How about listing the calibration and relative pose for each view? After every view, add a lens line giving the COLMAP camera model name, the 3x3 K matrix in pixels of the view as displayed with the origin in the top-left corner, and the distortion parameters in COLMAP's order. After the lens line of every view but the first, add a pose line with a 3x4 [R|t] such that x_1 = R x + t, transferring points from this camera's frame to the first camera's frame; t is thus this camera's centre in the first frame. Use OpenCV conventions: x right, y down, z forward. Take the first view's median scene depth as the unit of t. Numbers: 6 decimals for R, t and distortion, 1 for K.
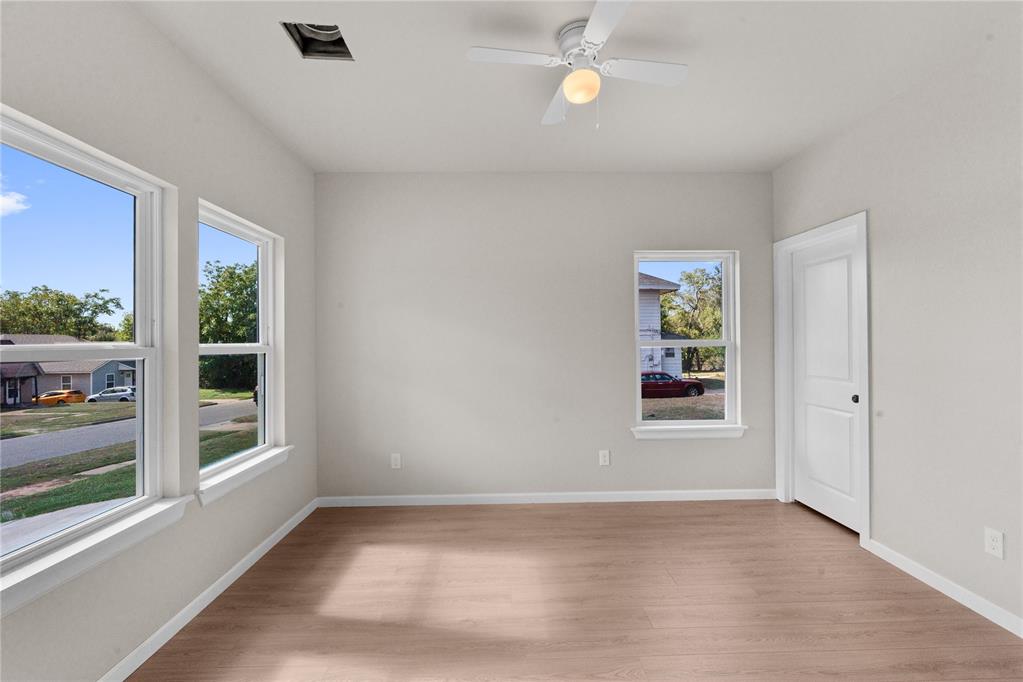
lens RADIAL K [[448.5, 0, 514.1], [0, 448.5, 344.0], [0, 0, 1]] dist [-0.007368, 0.000897]
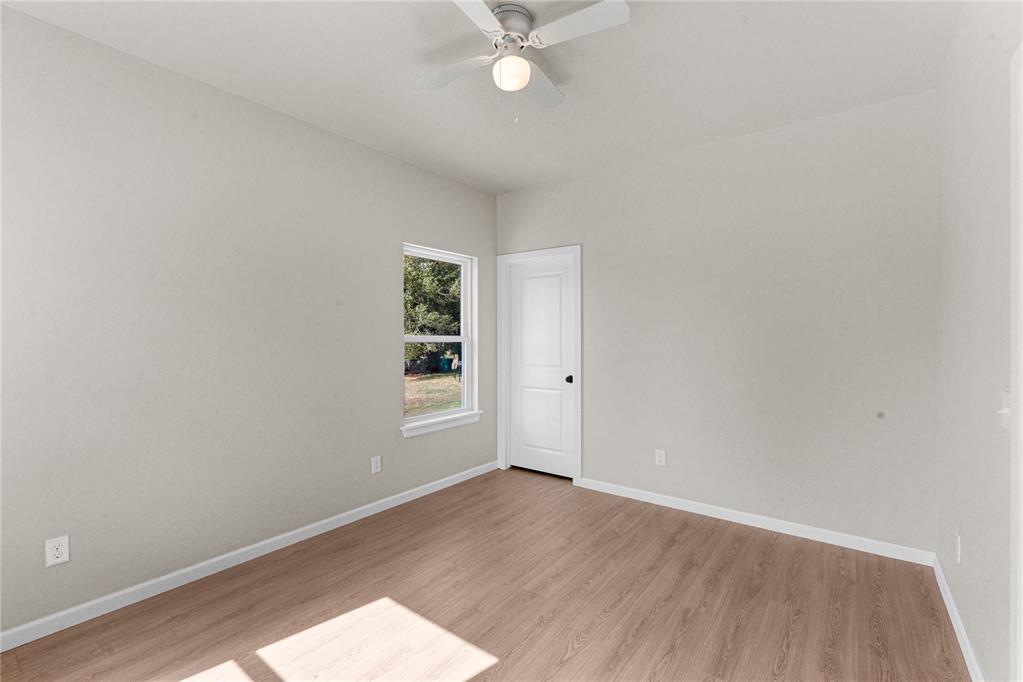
lens RADIAL K [[448.5, 0, 508.9], [0, 448.5, 342.6], [0, 0, 1]] dist [-0.007368, 0.000897]
pose [[0.622789, -0.000040, 0.782389, -0.384235], [-0.002139, 0.999996, 0.001754, 0.005490], [-0.782387, -0.002766, 0.622787, 0.253661]]
